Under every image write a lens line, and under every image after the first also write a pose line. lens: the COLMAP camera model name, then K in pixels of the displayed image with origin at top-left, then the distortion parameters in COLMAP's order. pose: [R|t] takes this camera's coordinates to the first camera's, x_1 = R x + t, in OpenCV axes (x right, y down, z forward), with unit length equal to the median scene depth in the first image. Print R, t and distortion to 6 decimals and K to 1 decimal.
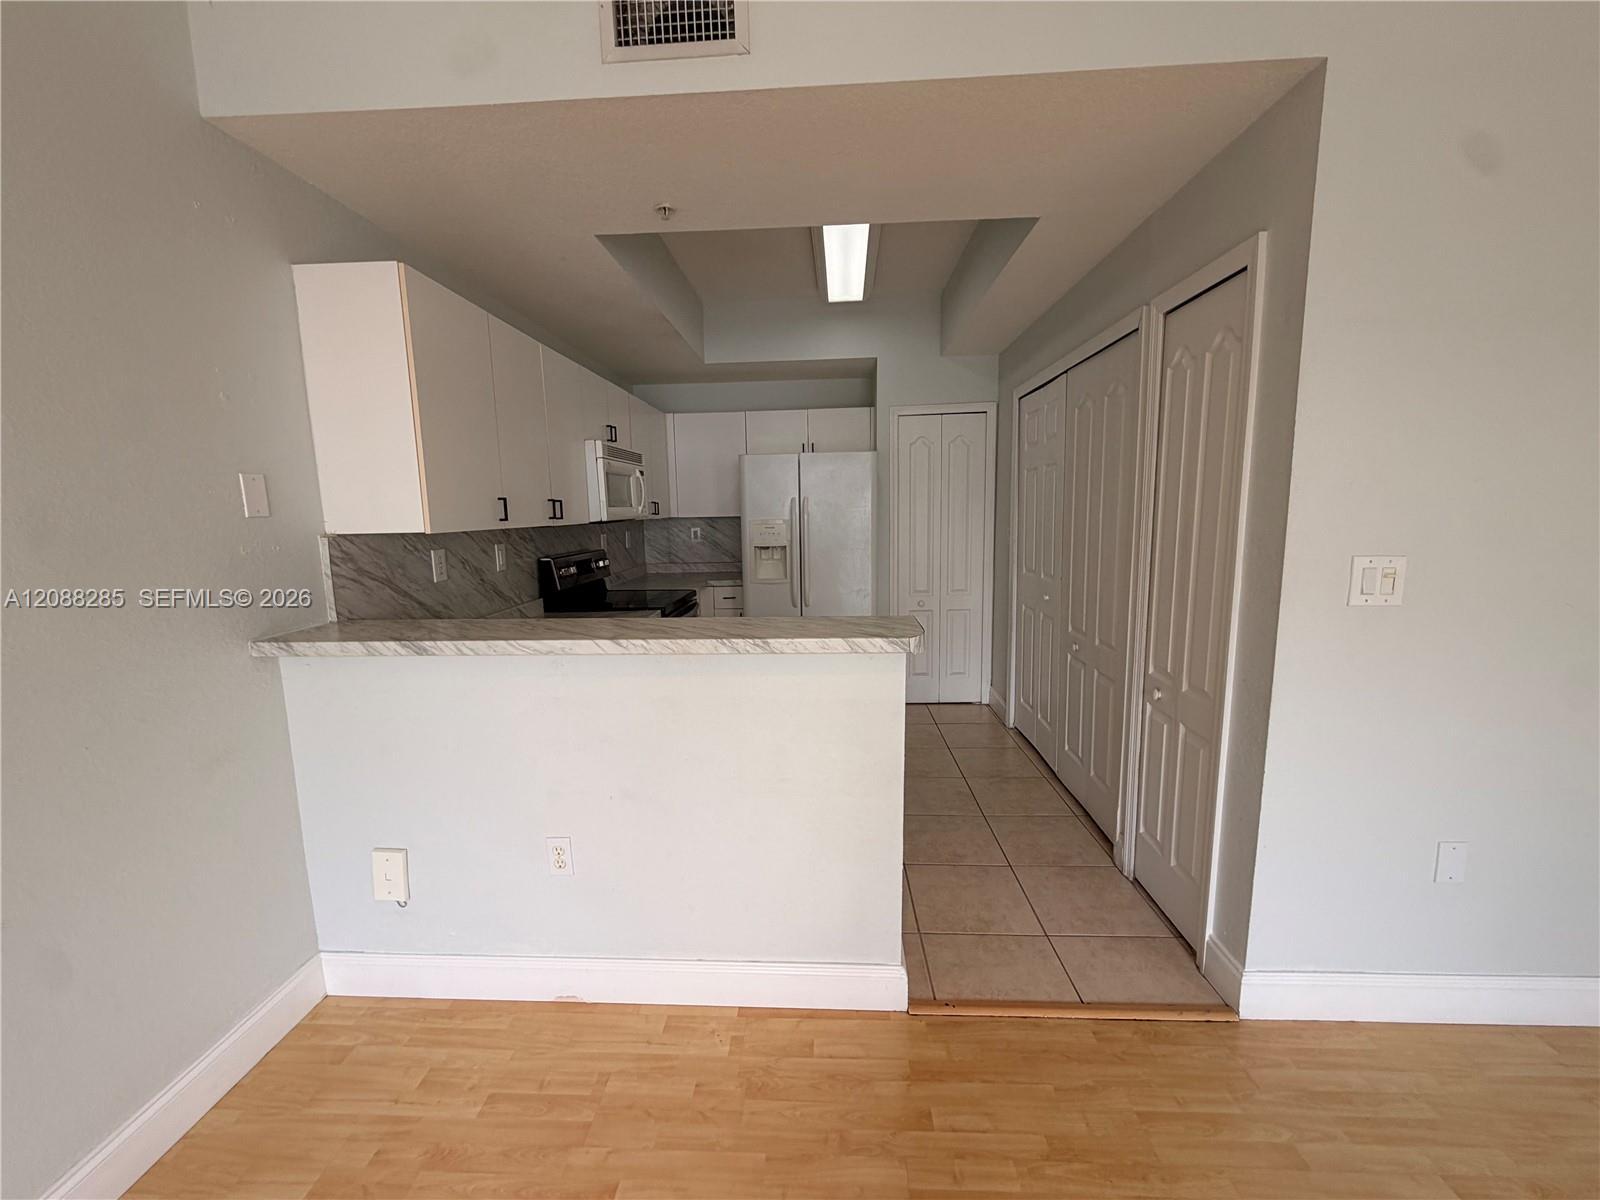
lens RADIAL K [[633.4, 0, 788.1], [0, 633.4, 610.9], [0, 0, 1]] dist [-0.001461, -0.000899]
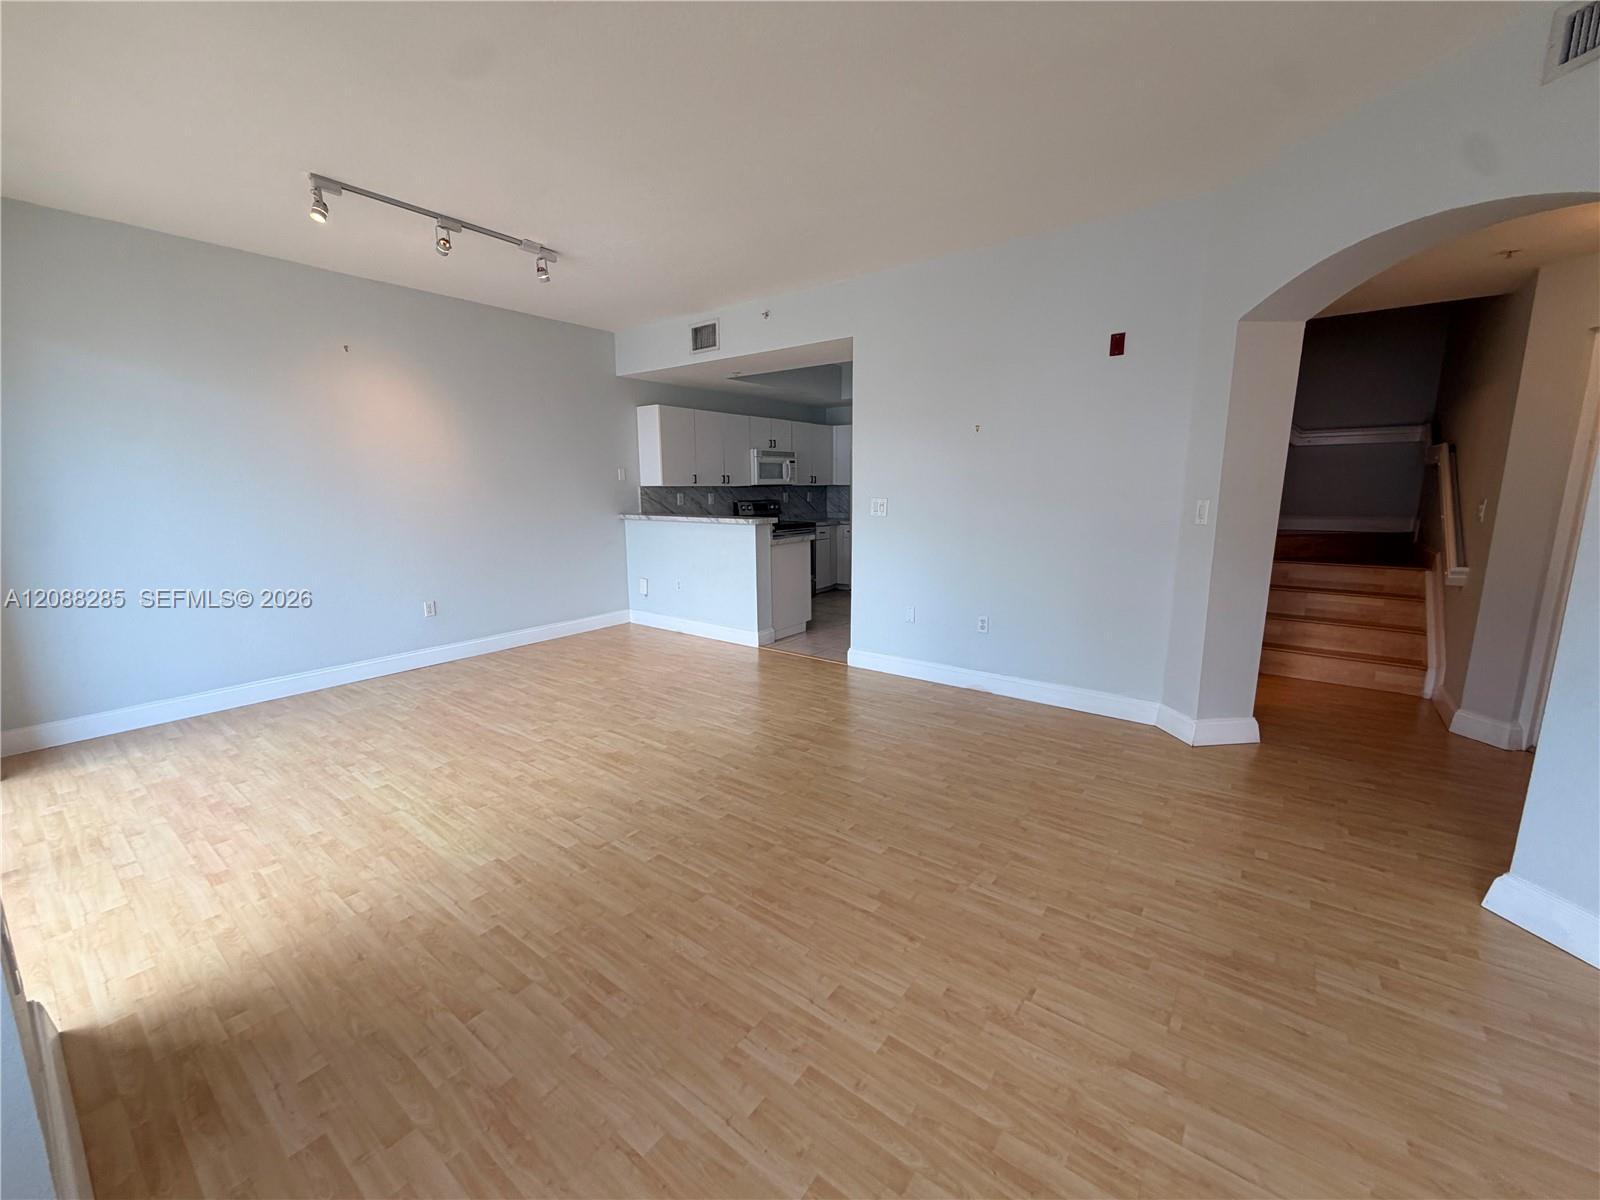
lens RADIAL K [[633.4, 0, 784.9], [0, 633.4, 601.4], [0, 0, 1]] dist [-0.001461, -0.000899]
pose [[0.829024, 0.117621, -0.546704, 1.642441], [-0.101875, 0.993036, 0.059163, 0.190219], [0.549855, 0.006647, 0.835233, -1.242443]]
